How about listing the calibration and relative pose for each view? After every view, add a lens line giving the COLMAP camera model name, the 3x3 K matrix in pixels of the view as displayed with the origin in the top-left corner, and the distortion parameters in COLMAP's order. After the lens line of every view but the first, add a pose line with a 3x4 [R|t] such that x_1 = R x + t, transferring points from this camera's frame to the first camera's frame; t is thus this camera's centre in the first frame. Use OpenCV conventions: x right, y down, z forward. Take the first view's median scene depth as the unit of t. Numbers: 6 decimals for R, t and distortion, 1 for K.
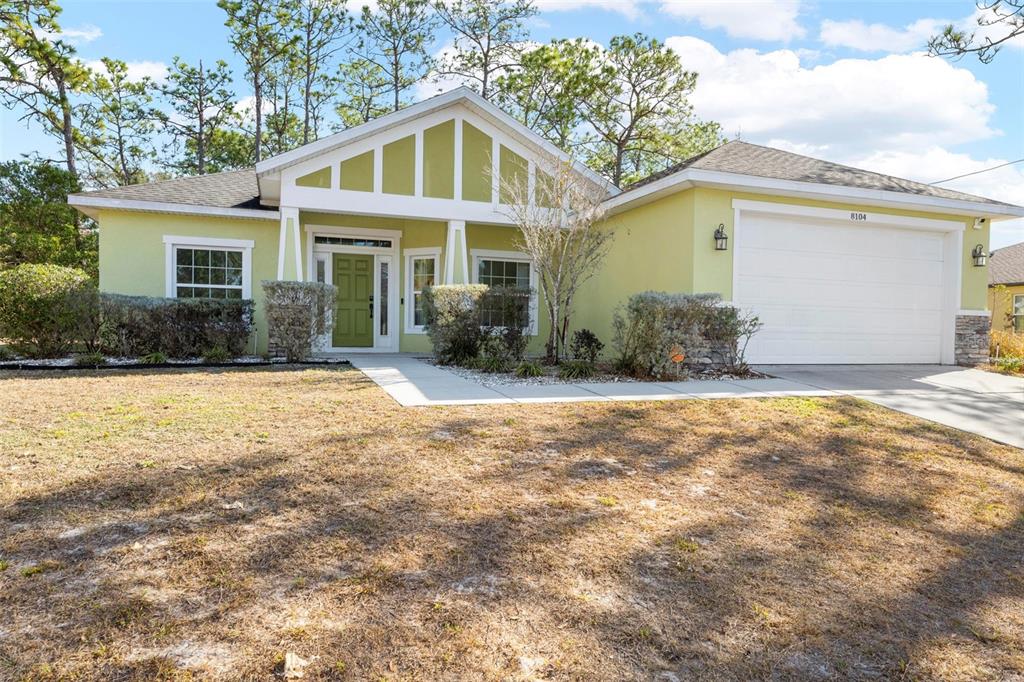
lens RADIAL K [[651.5, 0, 512.5], [0, 651.5, 342.7], [0, 0, 1]] dist [-0.005982, 0.003328]
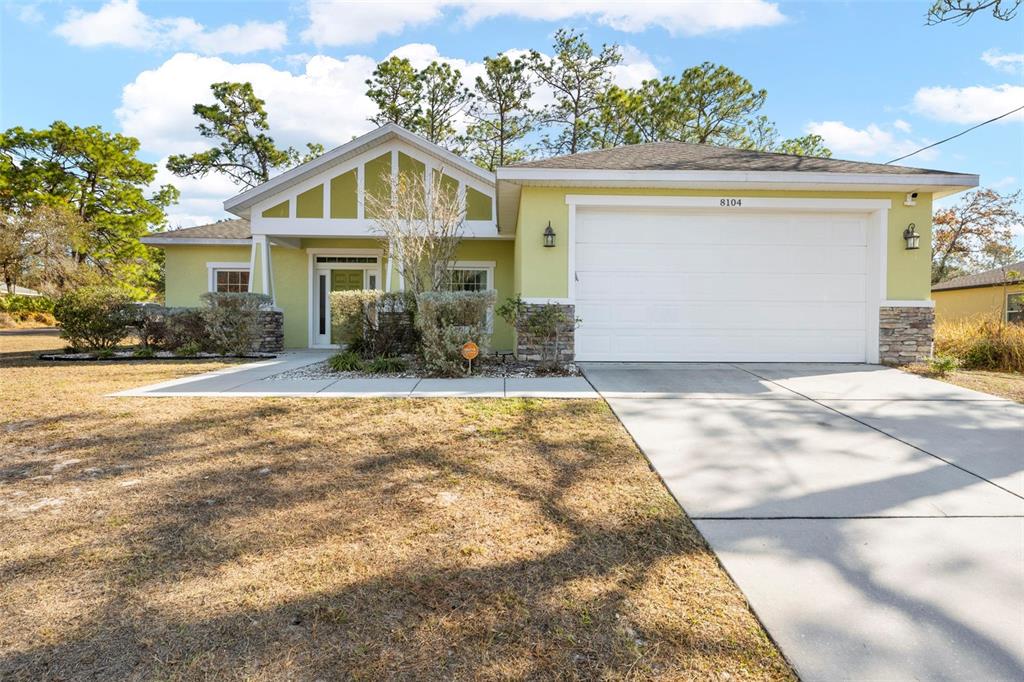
lens RADIAL K [[509.6, 0, 513.2], [0, 509.6, 332.1], [0, 0, 1]] dist [-0.002903, -0.000507]
pose [[0.950098, -0.008348, -0.311841, 0.438565], [0.003708, 0.999873, -0.015470, 0.000039], [0.311930, 0.013541, 0.950008, 0.208284]]
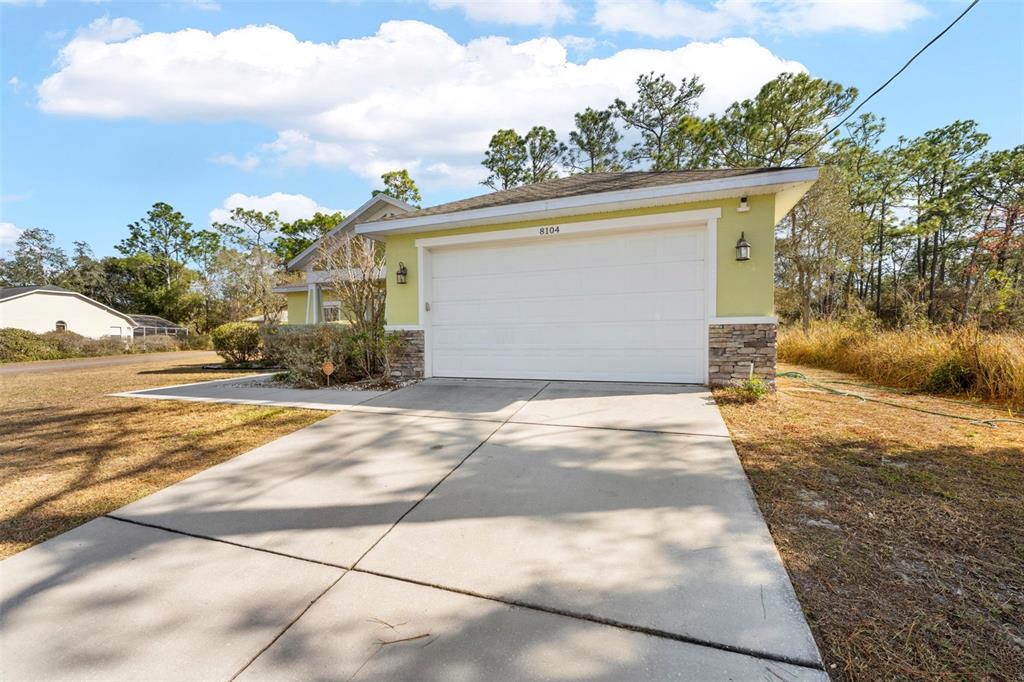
lens RADIAL K [[410.2, 0, 514.9], [0, 410.2, 348.0], [0, 0, 1]] dist [-0.004091, 0.001154]
pose [[0.770054, -0.009891, -0.637902, 0.838480], [0.010400, 0.999942, -0.002949, -0.014669], [0.637894, -0.004363, 0.770112, 0.465202]]
